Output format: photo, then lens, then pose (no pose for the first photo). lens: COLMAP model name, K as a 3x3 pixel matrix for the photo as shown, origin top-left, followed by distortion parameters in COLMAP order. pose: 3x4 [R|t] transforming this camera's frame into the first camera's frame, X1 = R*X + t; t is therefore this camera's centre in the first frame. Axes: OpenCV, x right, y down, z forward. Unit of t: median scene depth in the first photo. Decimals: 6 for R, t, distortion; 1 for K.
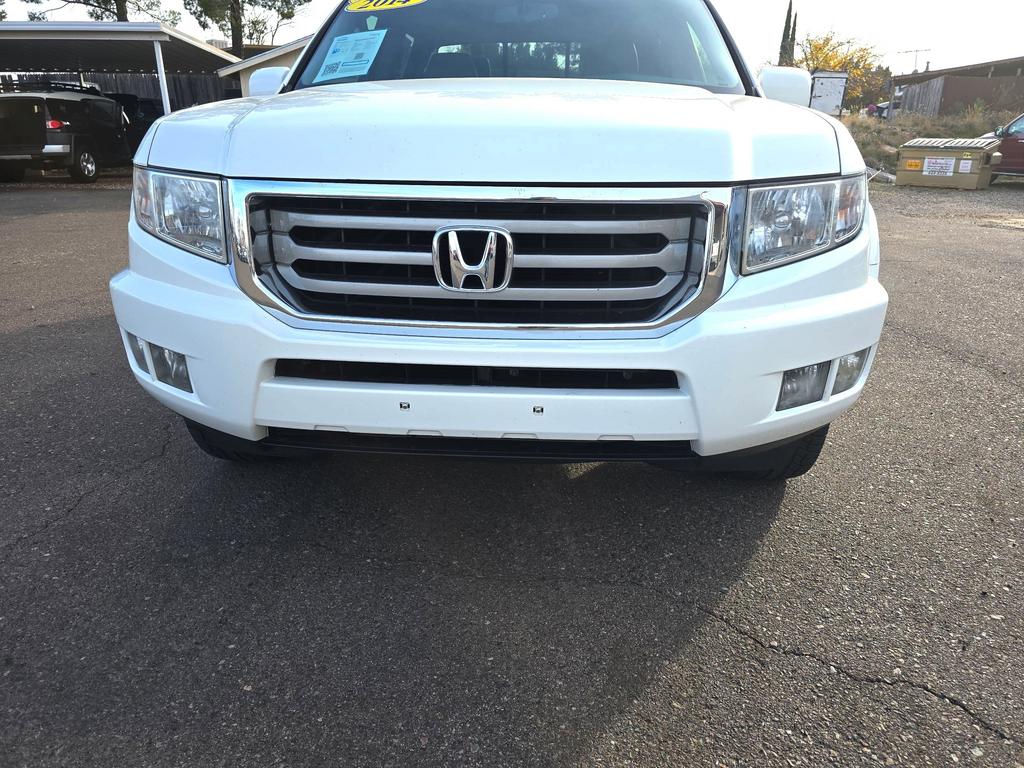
lens RADIAL K [[689.8, 0, 510.2], [0, 689.8, 375.2], [0, 0, 1]] dist [0.070131, -0.060414]
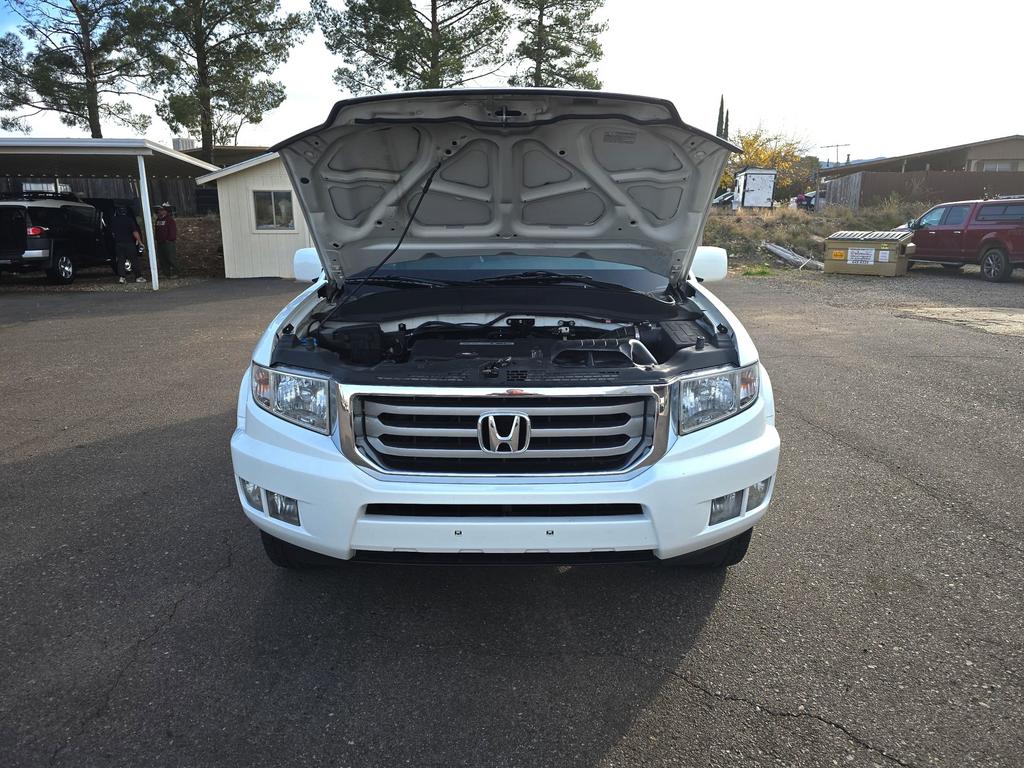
lens RADIAL K [[689.8, 0, 510.2], [0, 689.8, 375.2], [0, 0, 1]] dist [0.070131, -0.060414]
pose [[0.997970, -0.023104, 0.059354, -0.050985], [0.029319, 0.993925, -0.106079, -0.053333], [-0.056542, 0.107604, 0.992585, -0.205103]]
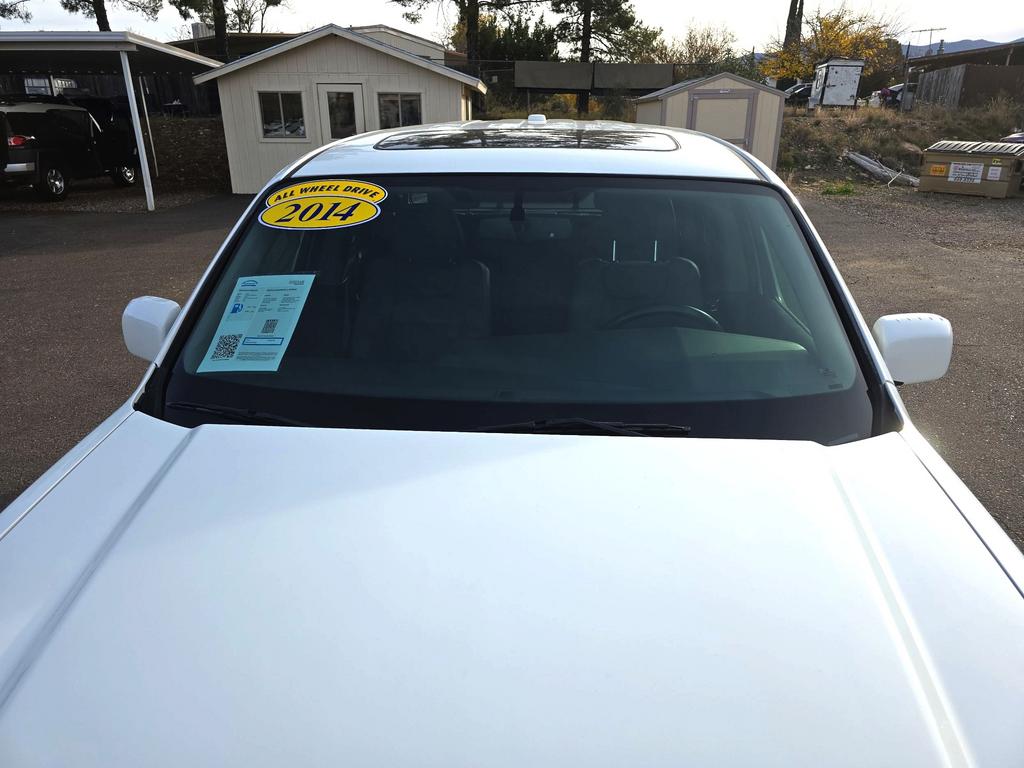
lens RADIAL K [[689.8, 0, 510.2], [0, 689.8, 375.2], [0, 0, 1]] dist [0.070131, -0.060414]
pose [[0.999987, -0.005019, -0.000997, 0.006053], [0.005052, 0.999348, 0.035759, -0.316360], [0.000817, -0.035764, 0.999360, 0.256666]]
